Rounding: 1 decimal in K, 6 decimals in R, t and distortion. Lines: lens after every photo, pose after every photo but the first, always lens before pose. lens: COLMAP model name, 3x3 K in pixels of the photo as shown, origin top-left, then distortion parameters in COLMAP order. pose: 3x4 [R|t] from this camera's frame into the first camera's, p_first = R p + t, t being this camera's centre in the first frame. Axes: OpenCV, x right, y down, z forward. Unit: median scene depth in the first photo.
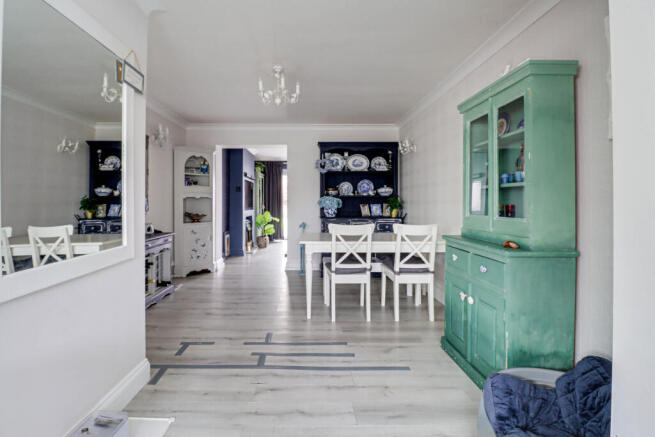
lens RADIAL K [[311.0, 0, 326.8], [0, 311.0, 207.0], [0, 0, 1]] dist [0.000249, -0.000202]
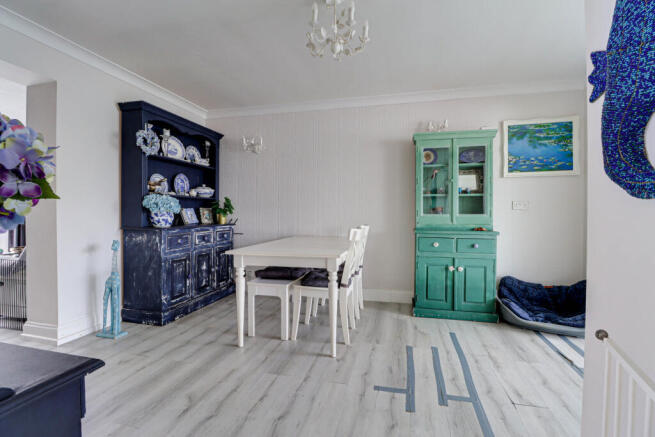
lens RADIAL K [[297.8, 0, 327.5], [0, 297.8, 218.5], [0, 0, 1]] dist [-0.001062, -0.000377]
pose [[0.285412, -0.031344, 0.957892, -0.845187], [0.011451, 0.999505, 0.029294, -0.003421], [-0.958336, 0.002608, 0.285630, 0.900650]]
